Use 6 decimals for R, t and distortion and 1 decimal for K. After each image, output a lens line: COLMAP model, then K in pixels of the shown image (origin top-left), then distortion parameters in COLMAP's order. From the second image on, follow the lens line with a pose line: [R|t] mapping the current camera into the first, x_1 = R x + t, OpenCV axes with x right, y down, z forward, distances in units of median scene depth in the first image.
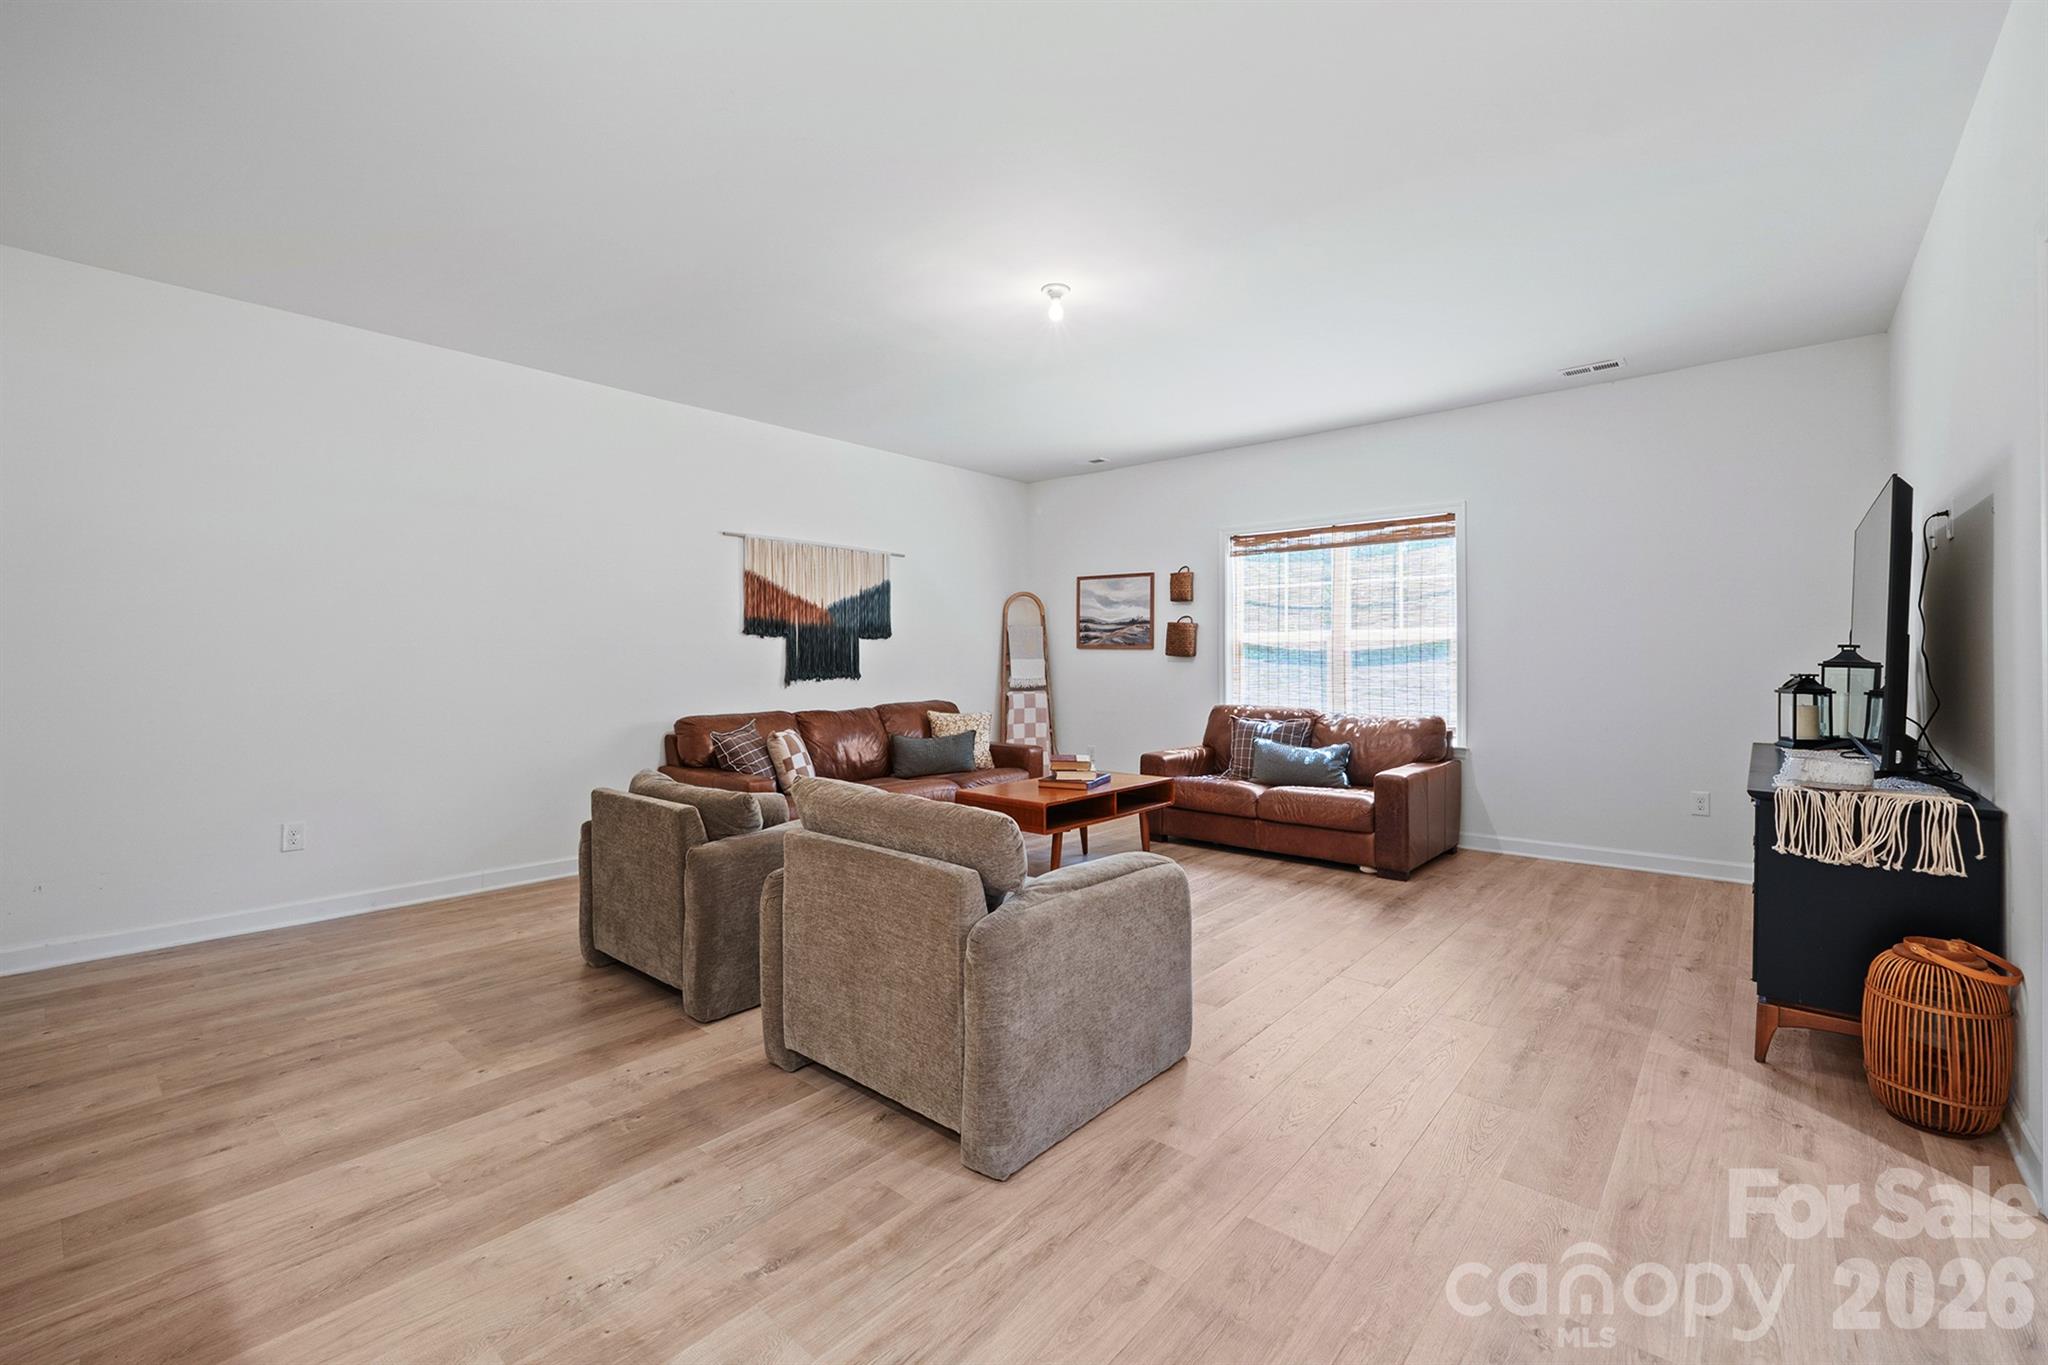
lens RADIAL K [[870.8, 0, 1035.7], [0, 870.8, 671.3], [0, 0, 1]] dist [-0.009703, -0.000095]
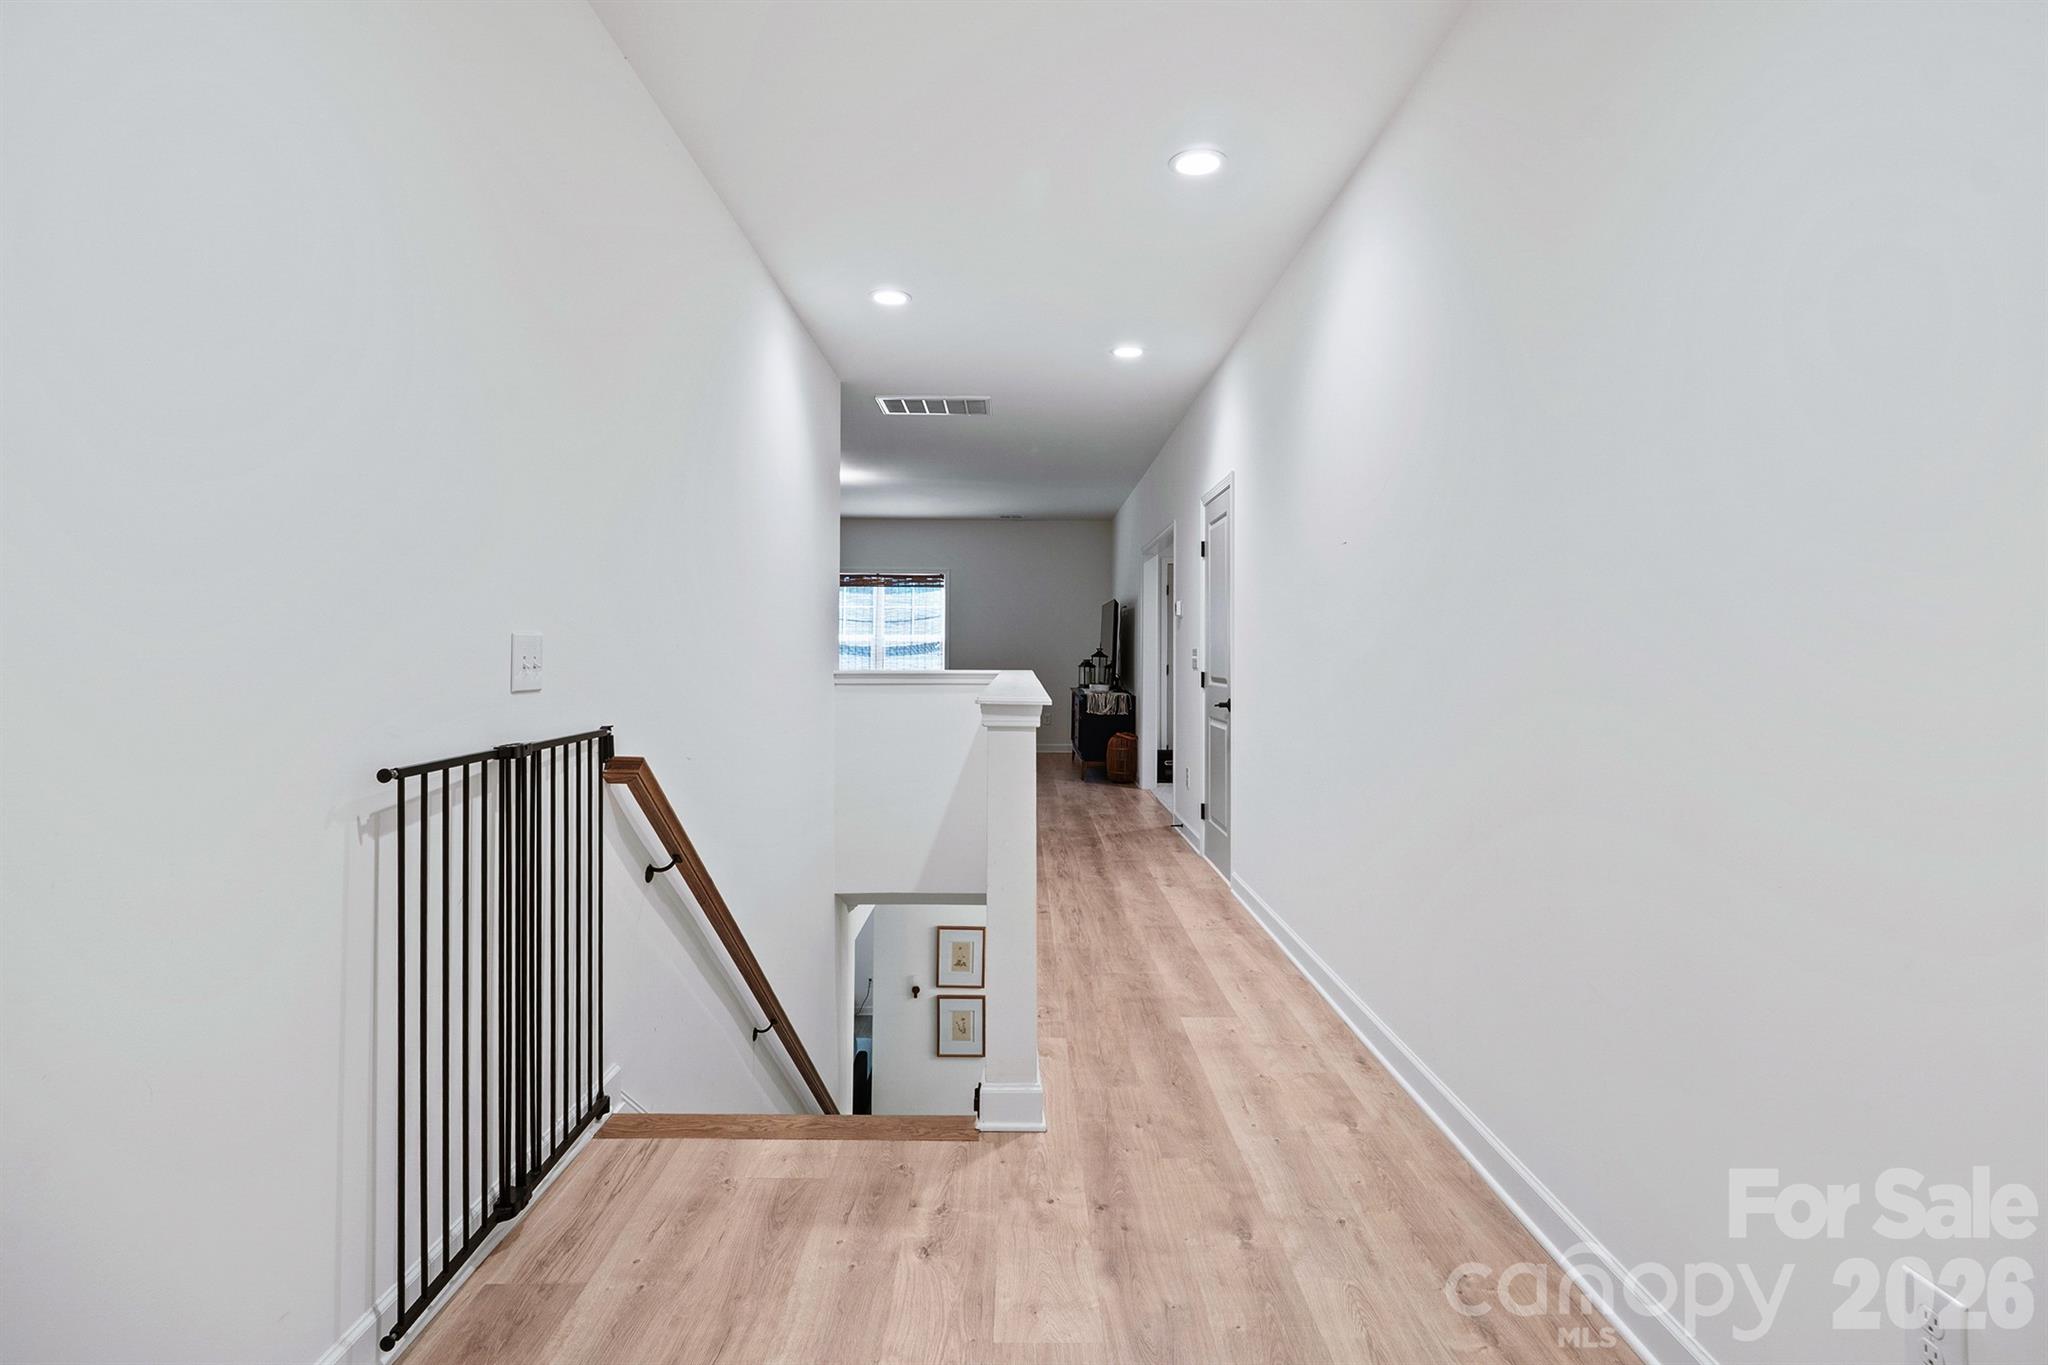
lens RADIAL K [[983.1, 0, 1024.0], [0, 983.1, 682.5], [0, 0, 1]] dist [-0.003799, -0.000002]
pose [[0.762798, -0.009180, 0.646572, -0.655374], [-0.003080, 0.999836, 0.017829, 0.011134], [-0.646629, -0.015591, 0.762645, -0.636439]]
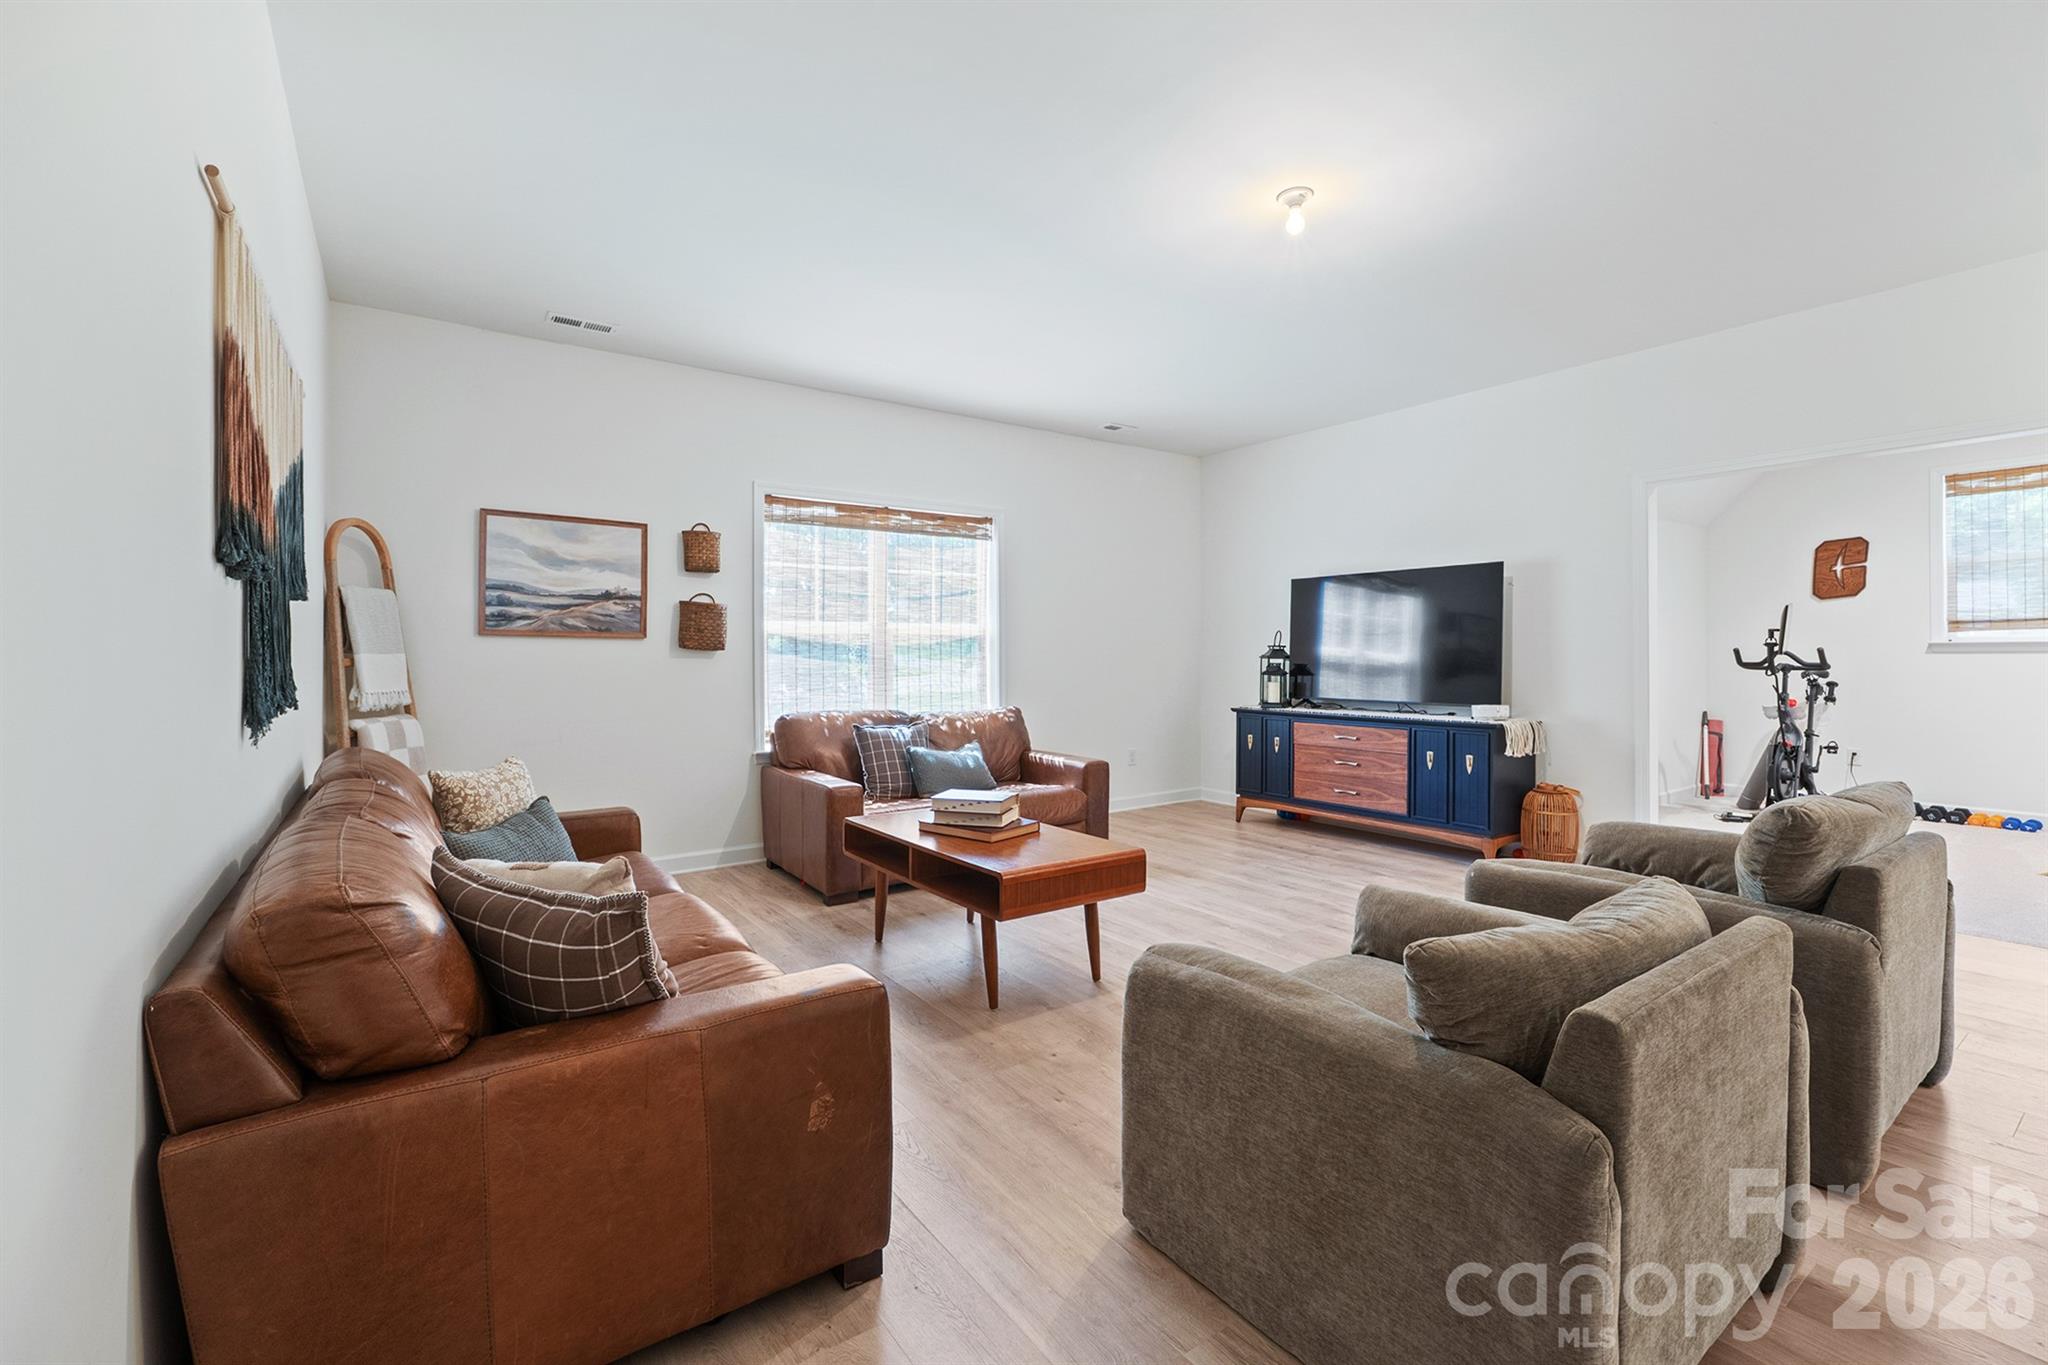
lens RADIAL K [[870.8, 0, 1035.7], [0, 870.8, 671.3], [0, 0, 1]] dist [-0.009703, -0.000095]
pose [[0.243046, -0.017301, 0.969861, -0.471663], [0.013582, 0.999804, 0.014431, -0.006631], [-0.969920, 0.009665, 0.243233, 0.587928]]
